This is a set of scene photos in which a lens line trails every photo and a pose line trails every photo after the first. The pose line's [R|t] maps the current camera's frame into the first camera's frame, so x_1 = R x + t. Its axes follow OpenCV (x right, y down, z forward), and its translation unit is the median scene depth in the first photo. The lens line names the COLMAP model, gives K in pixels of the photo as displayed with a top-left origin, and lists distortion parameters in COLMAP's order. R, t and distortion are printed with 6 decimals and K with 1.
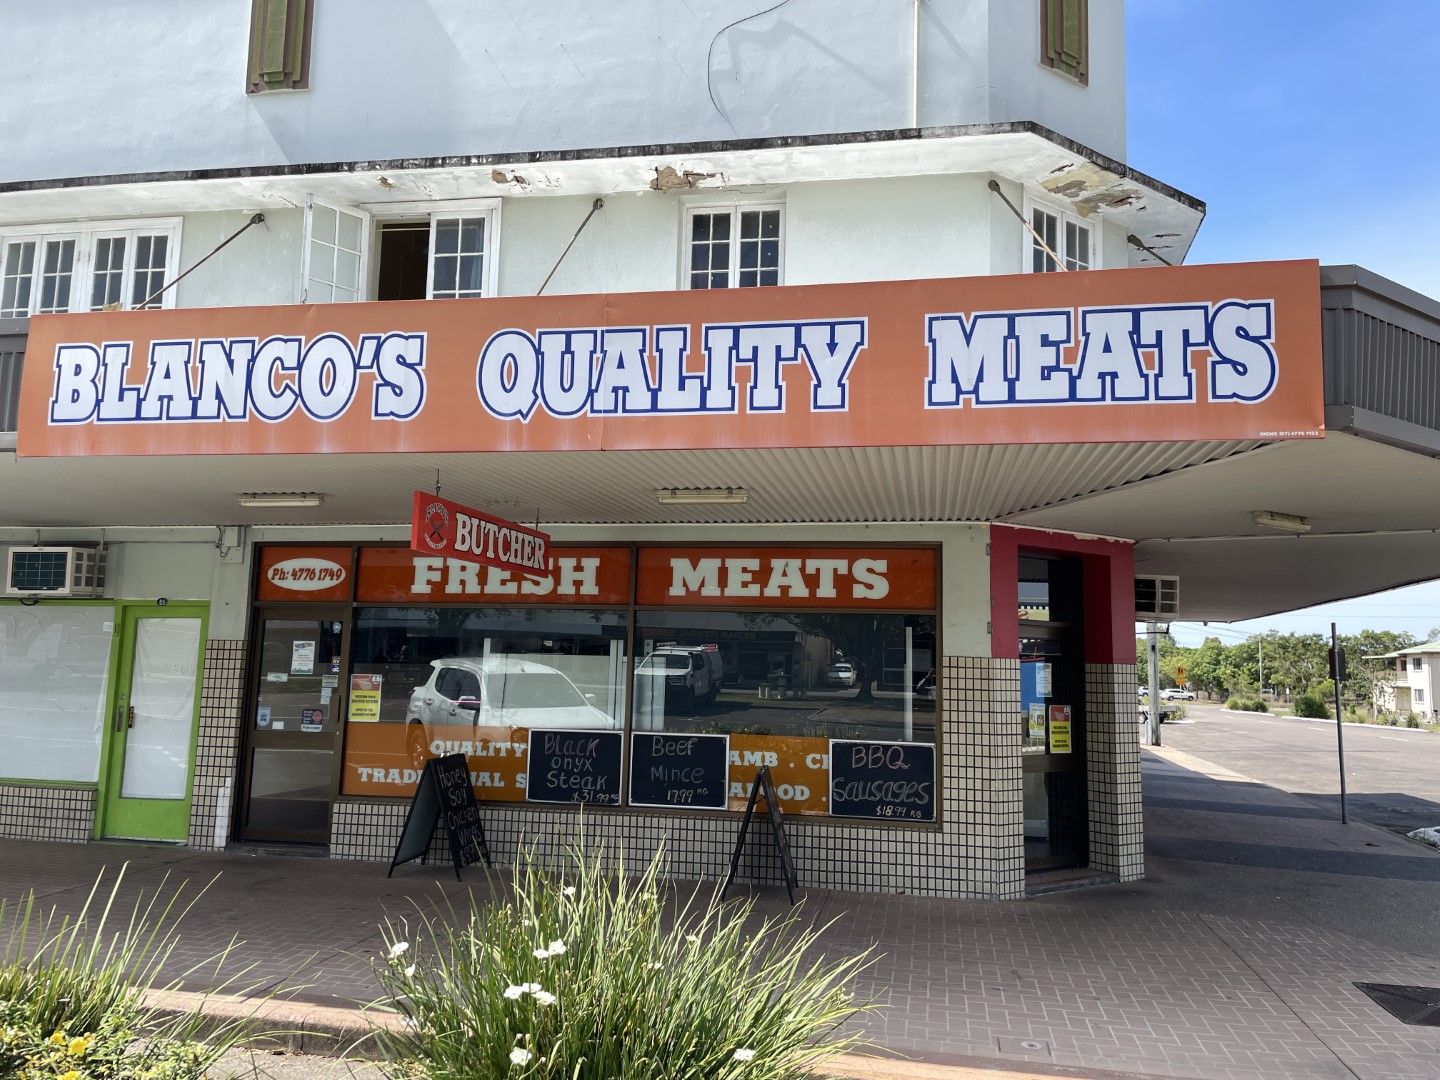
lens RADIAL K [[1067.1, 0, 734.6], [0, 1067.1, 522.2], [0, 0, 1]] dist [0.099512, -0.127679]
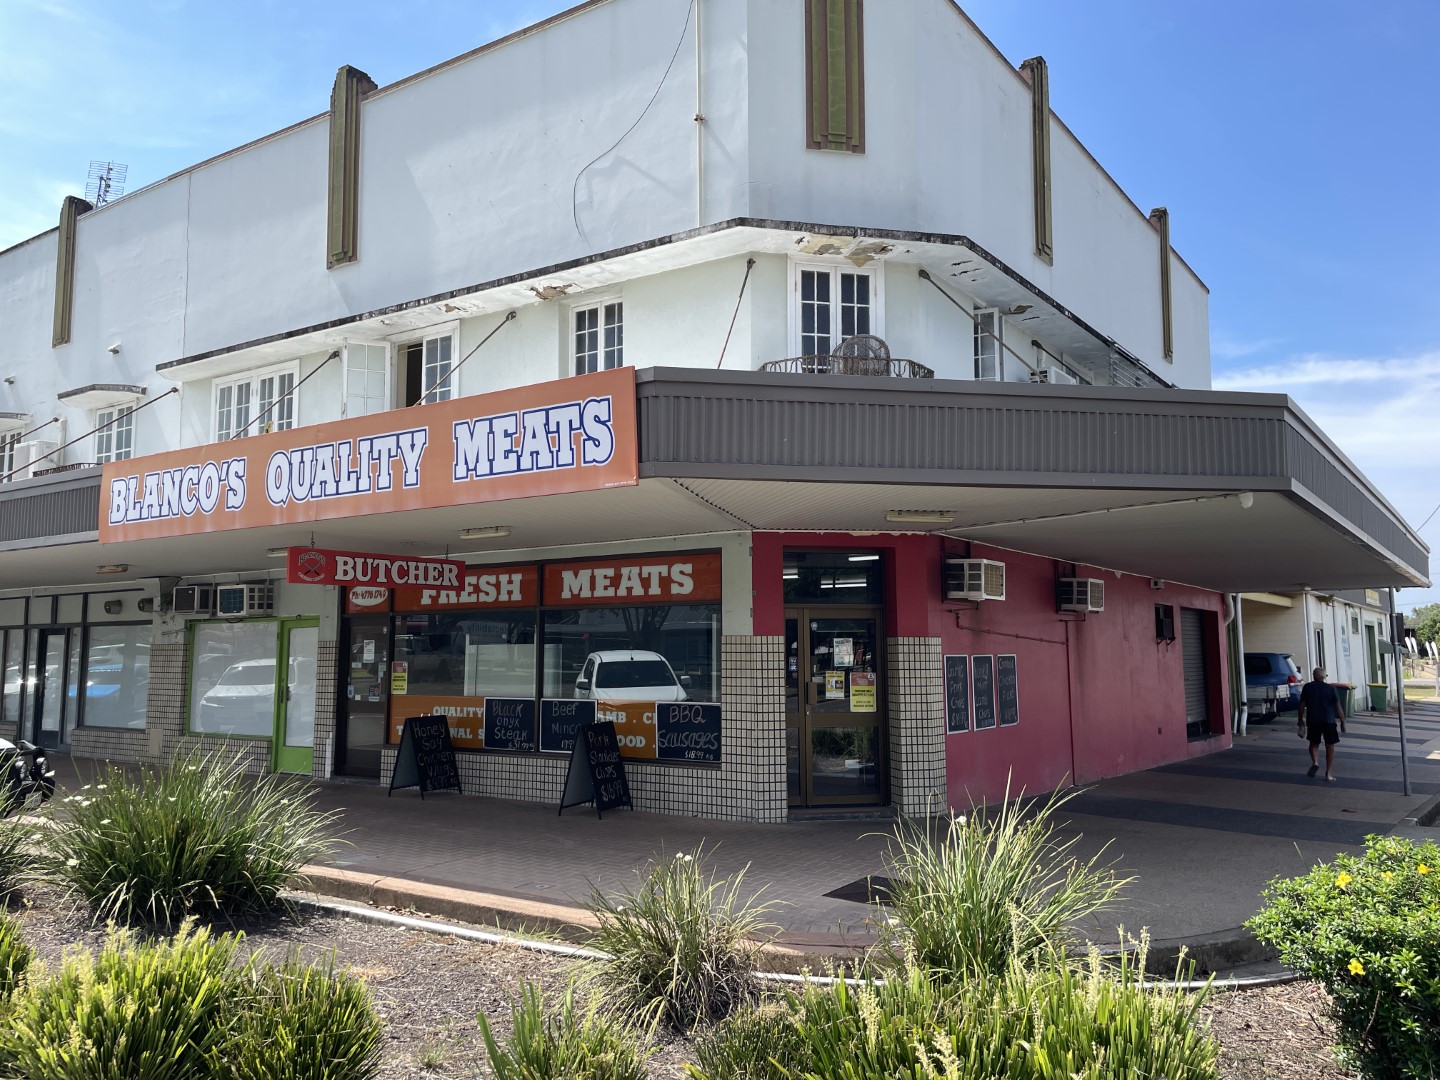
lens RADIAL K [[1070.9, 0, 715.4], [0, 1070.9, 525.8], [0, 0, 1]] dist [0.098219, -0.133140]
pose [[0.920262, -0.072662, -0.384498, 0.657458], [0.077091, 0.997016, -0.003905, -0.003210], [0.383635, -0.026048, 0.923118, -0.185039]]
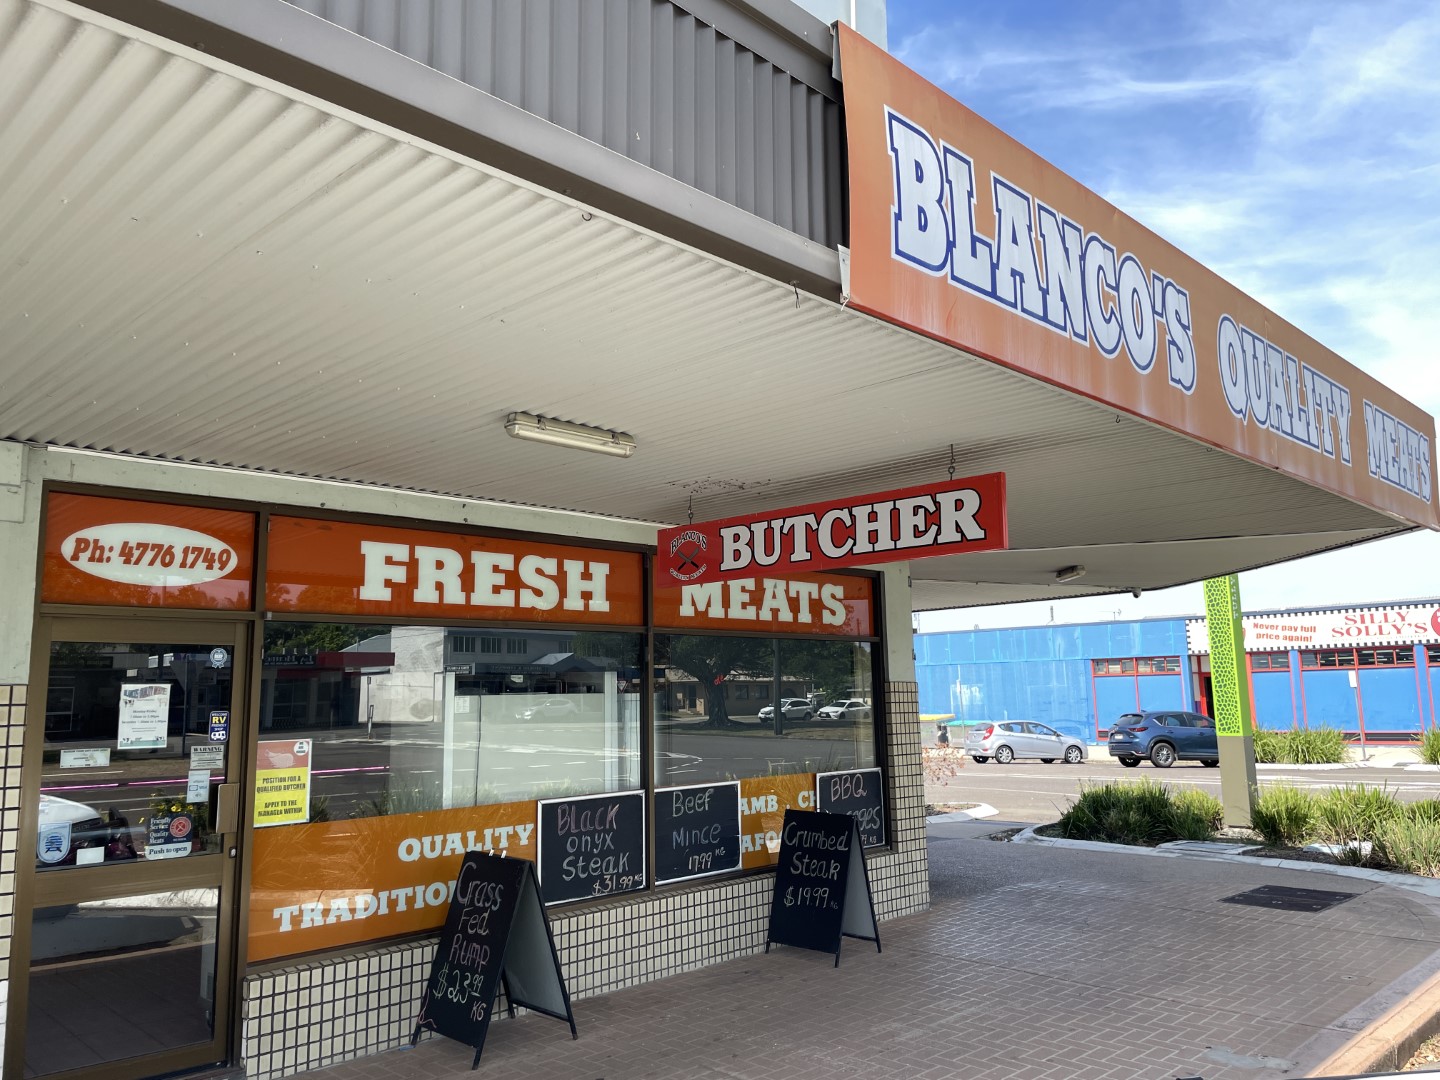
lens RADIAL K [[1070.9, 0, 715.4], [0, 1070.9, 525.8], [0, 0, 1]] dist [0.098219, -0.133140]
pose [[0.565923, 0.096211, 0.818825, -0.728828], [-0.075091, 0.995055, -0.065019, 0.051951], [-0.821031, -0.024690, 0.570349, 0.518842]]
